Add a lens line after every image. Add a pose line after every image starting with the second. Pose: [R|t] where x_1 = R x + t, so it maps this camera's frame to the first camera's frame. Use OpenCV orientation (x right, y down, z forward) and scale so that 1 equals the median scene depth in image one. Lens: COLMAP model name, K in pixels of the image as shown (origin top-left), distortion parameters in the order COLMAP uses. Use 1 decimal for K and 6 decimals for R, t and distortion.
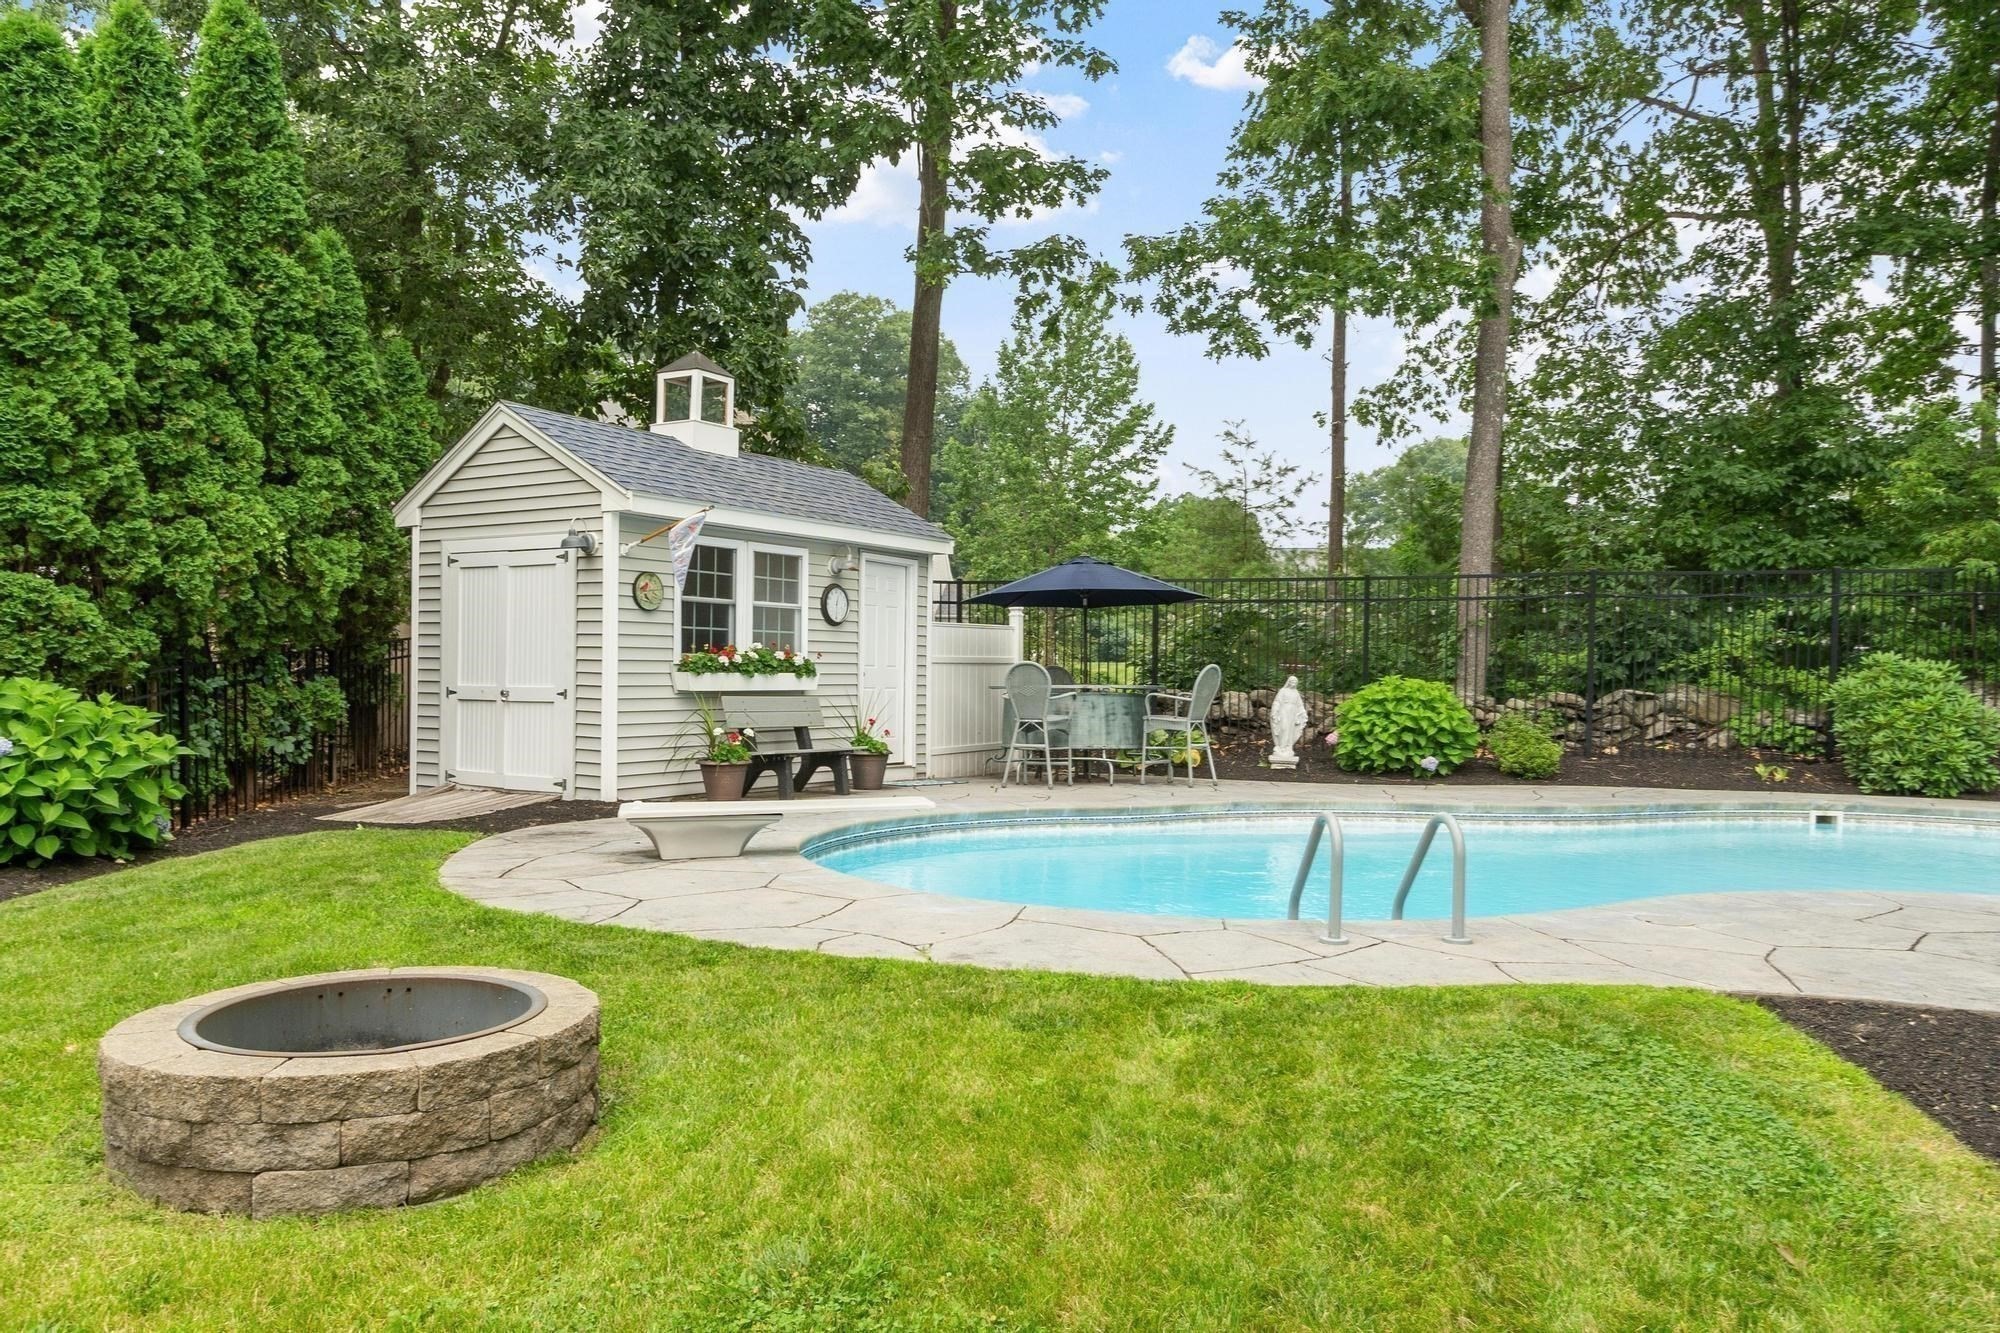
lens RADIAL K [[1429.2, 0, 980.8], [0, 1429.2, 679.1], [0, 0, 1]] dist [0.024396, 0.000838]
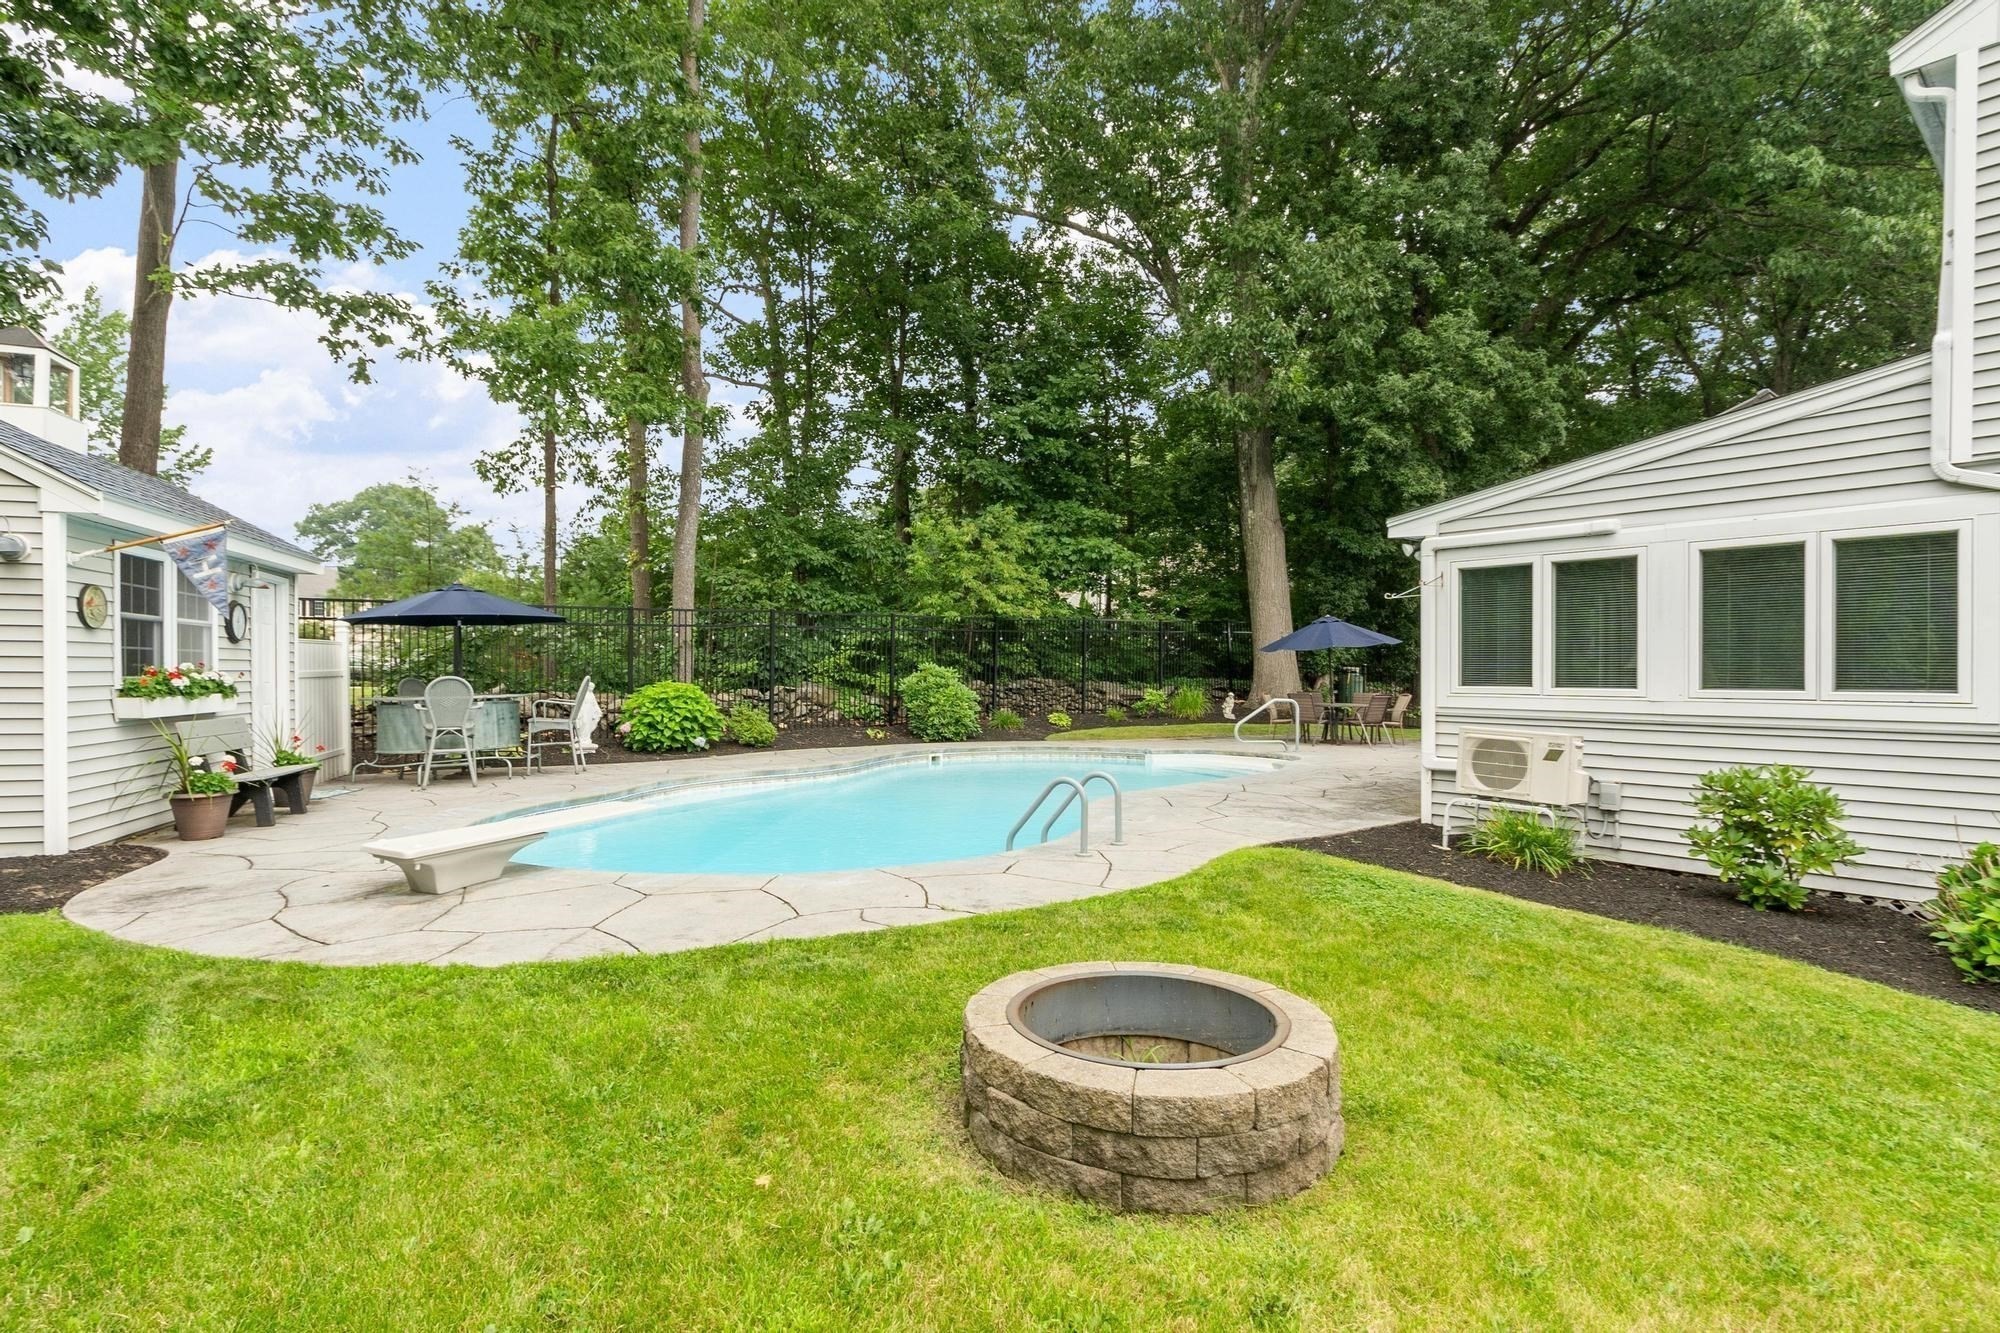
lens RADIAL K [[1004.0, 0, 1012.7], [0, 1004.0, 672.0], [0, 0, 1]] dist [-0.000303, -0.001721]
pose [[0.619339, -0.014120, 0.784997, -0.311927], [0.012683, 0.999888, 0.007979, -0.016571], [-0.785021, 0.005015, 0.619449, 0.155594]]
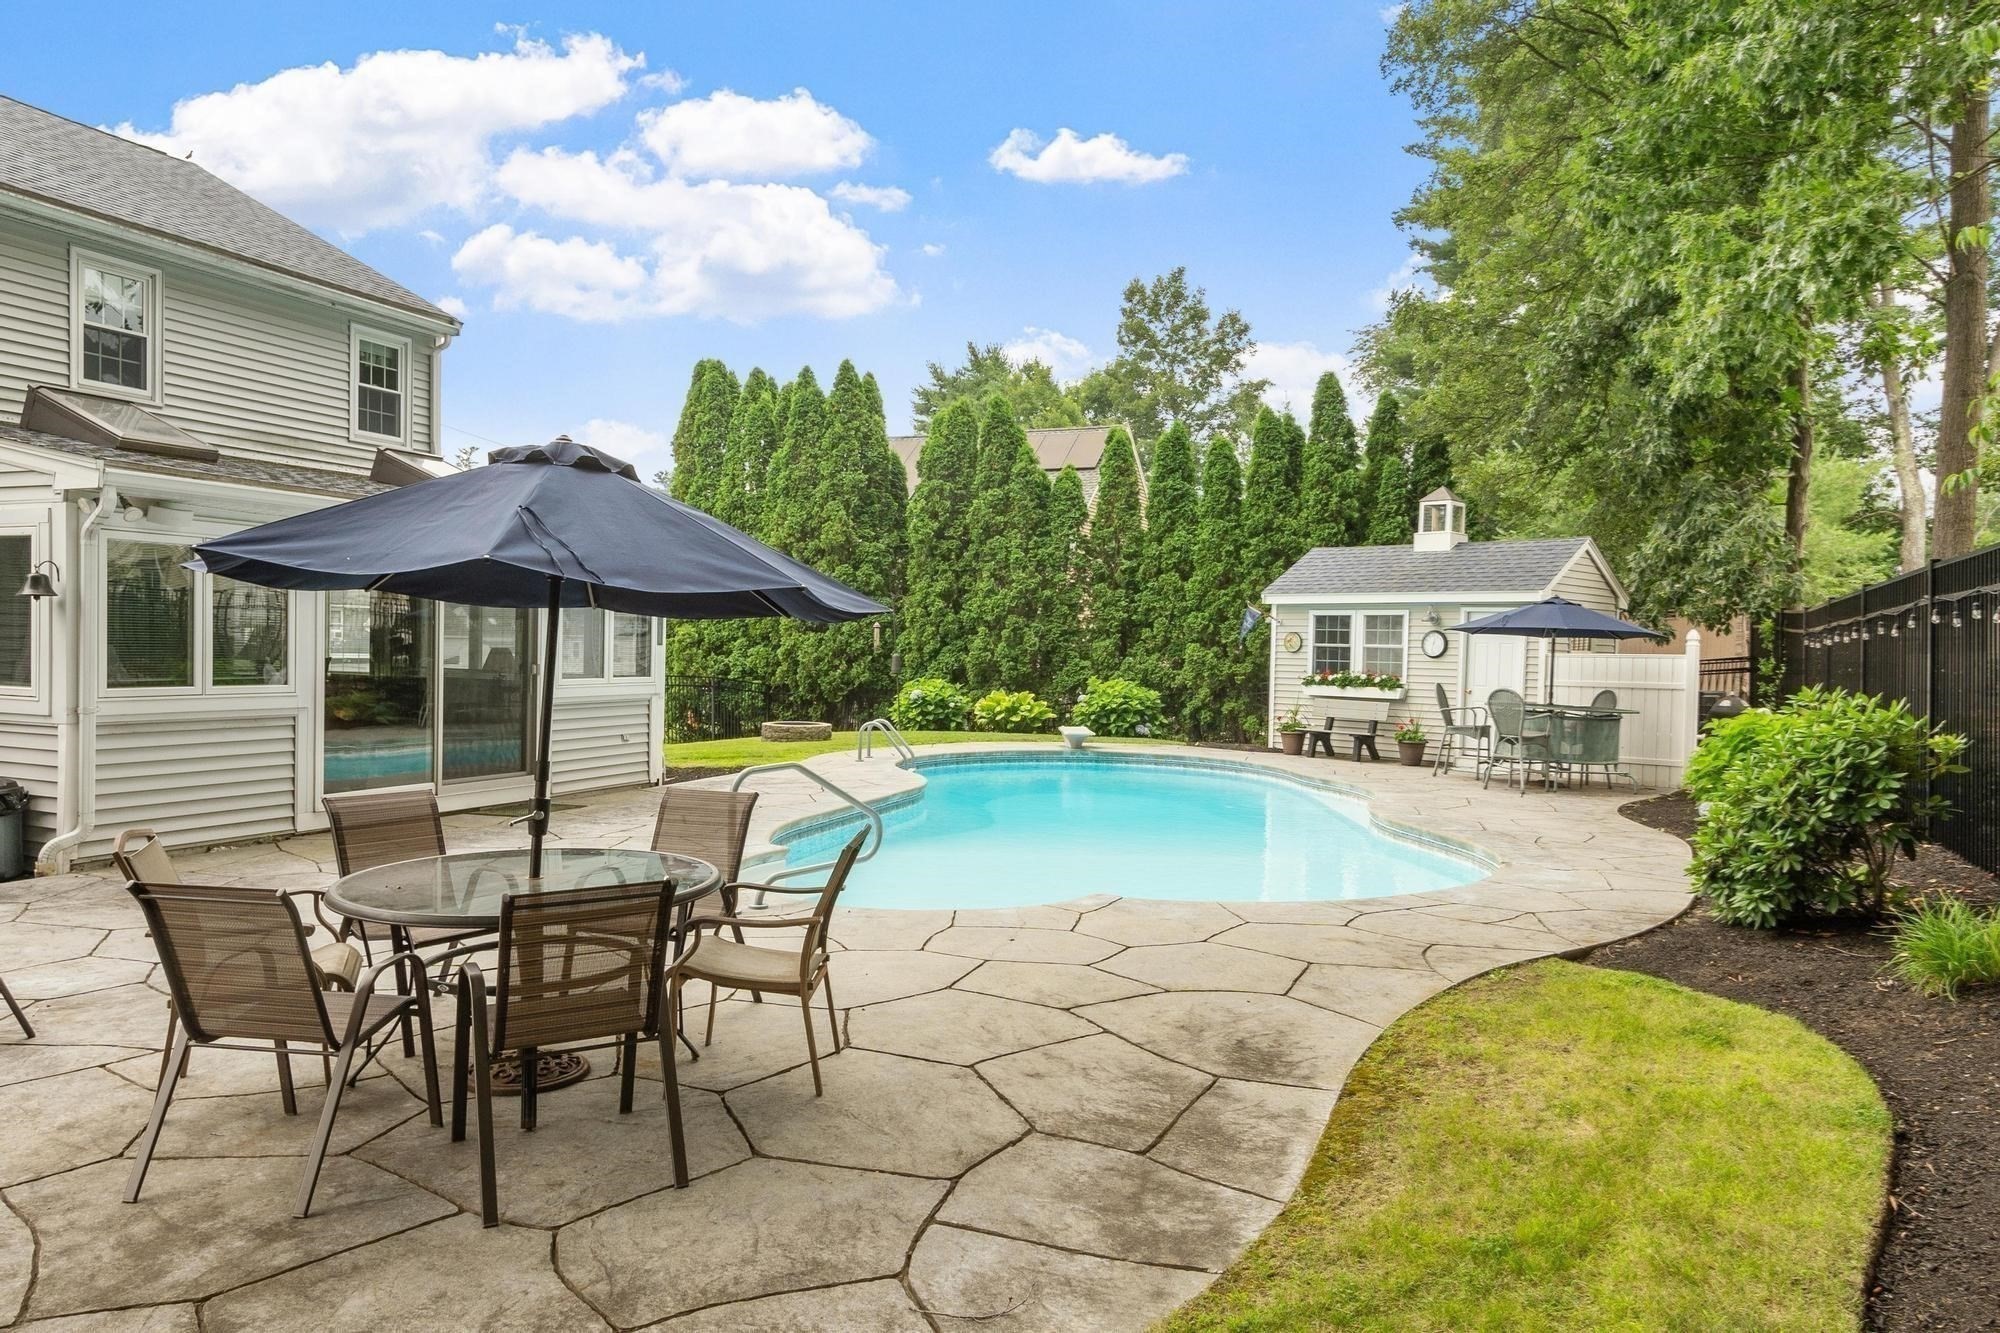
lens RADIAL K [[1293.3, 0, 994.8], [0, 1293.3, 667.8], [0, 0, 1]] dist [-0.002306, -0.000410]
pose [[-0.222874, -0.000163, -0.974847, 1.335268], [-0.027729, 0.999596, 0.006172, -0.022400], [0.974453, 0.028407, -0.222788, 0.850356]]
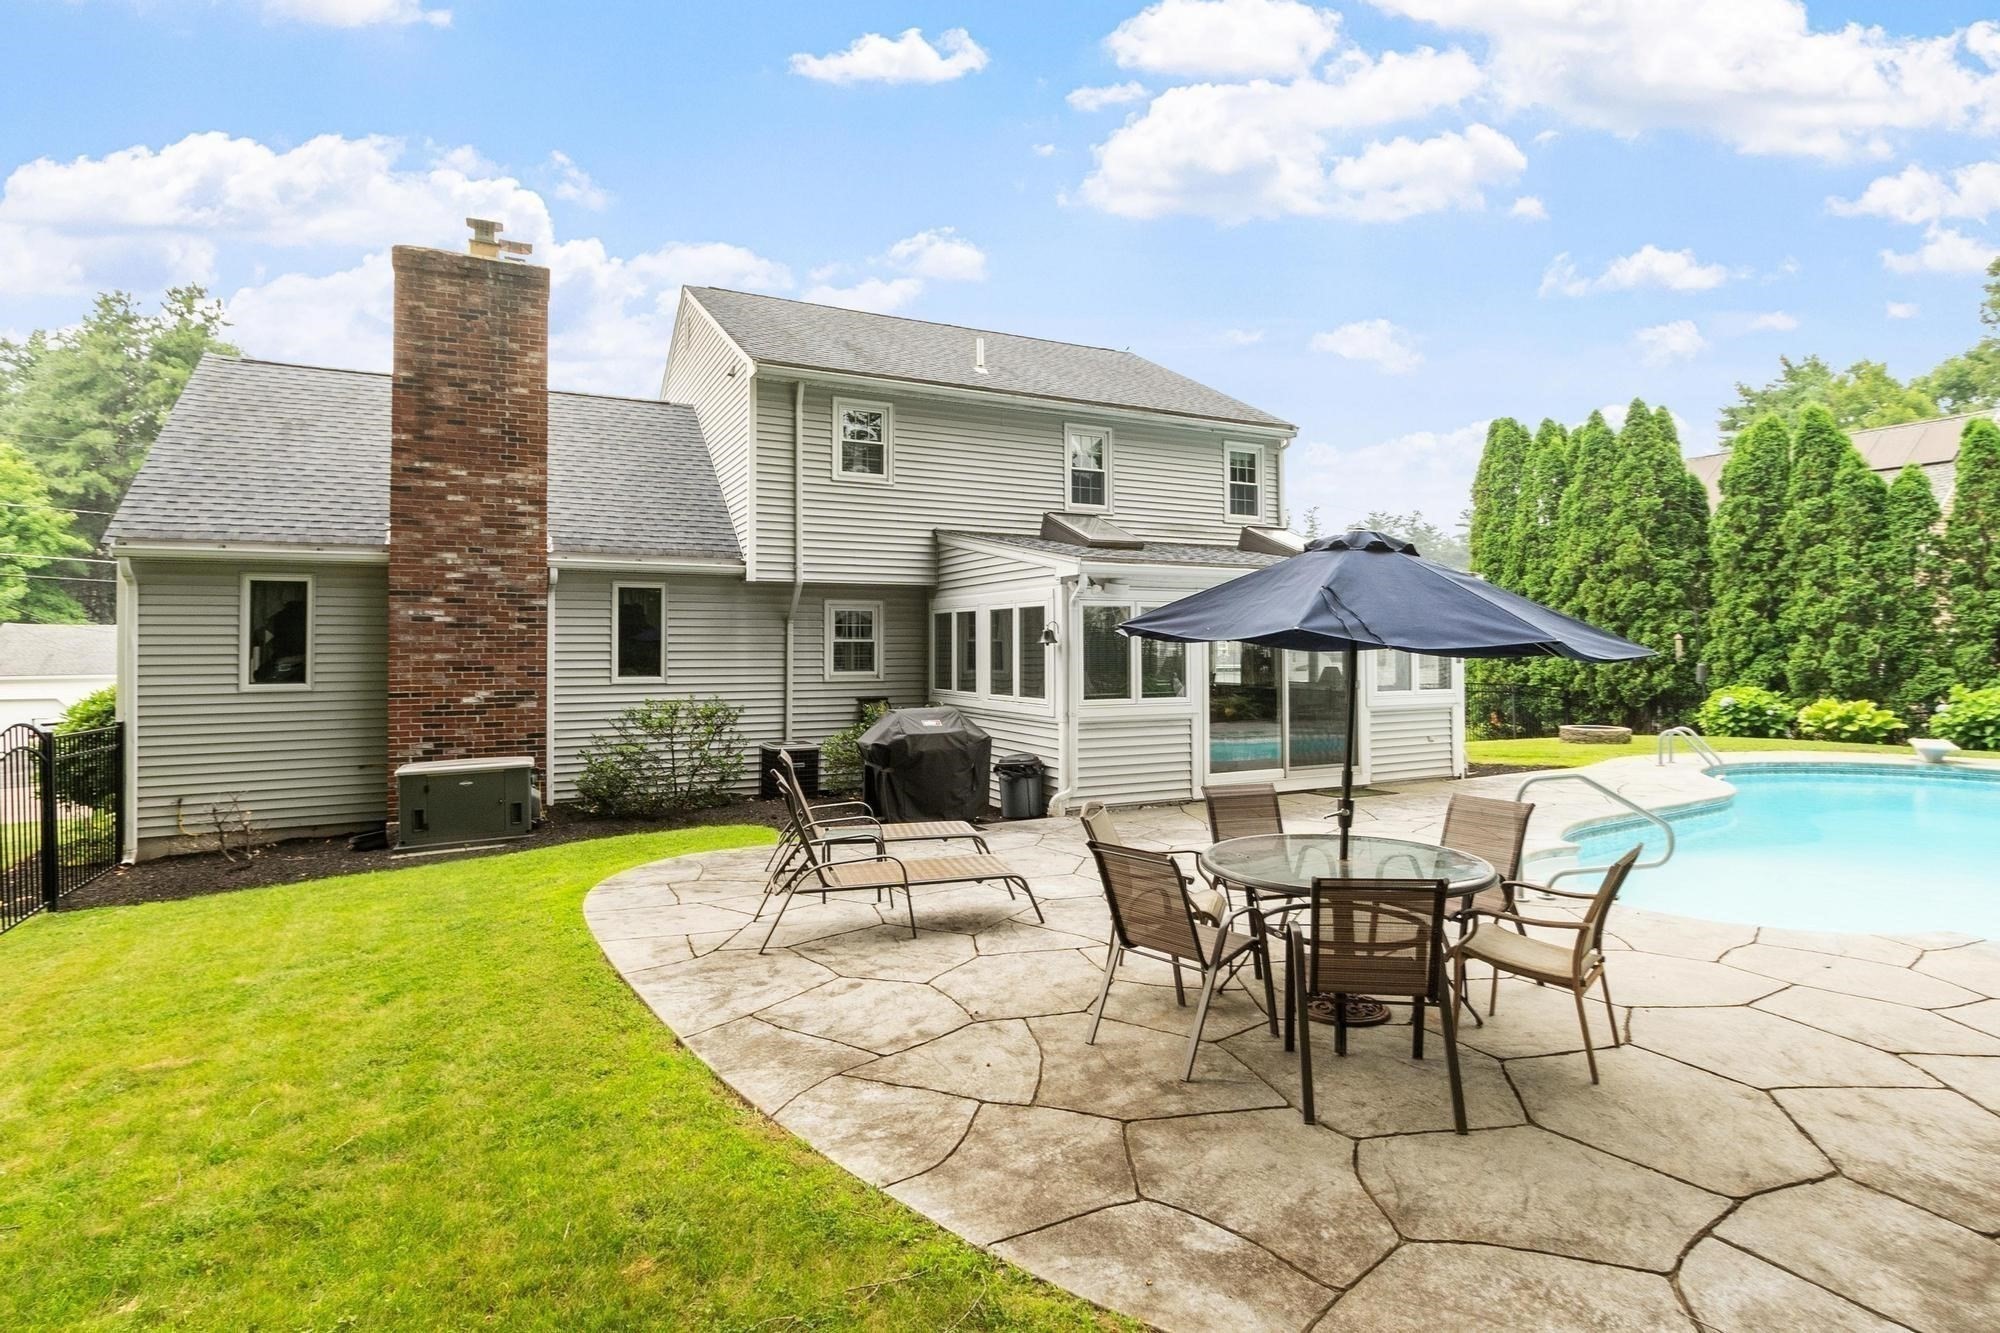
lens RADIAL K [[1004.0, 0, 996.7], [0, 1004.0, 612.5], [0, 0, 1]] dist [-0.000303, -0.001721]
pose [[-0.796101, -0.031526, -0.604343, 1.342877], [-0.012233, 0.999276, -0.036014, -0.035019], [0.605041, -0.021278, -0.795910, 0.867272]]
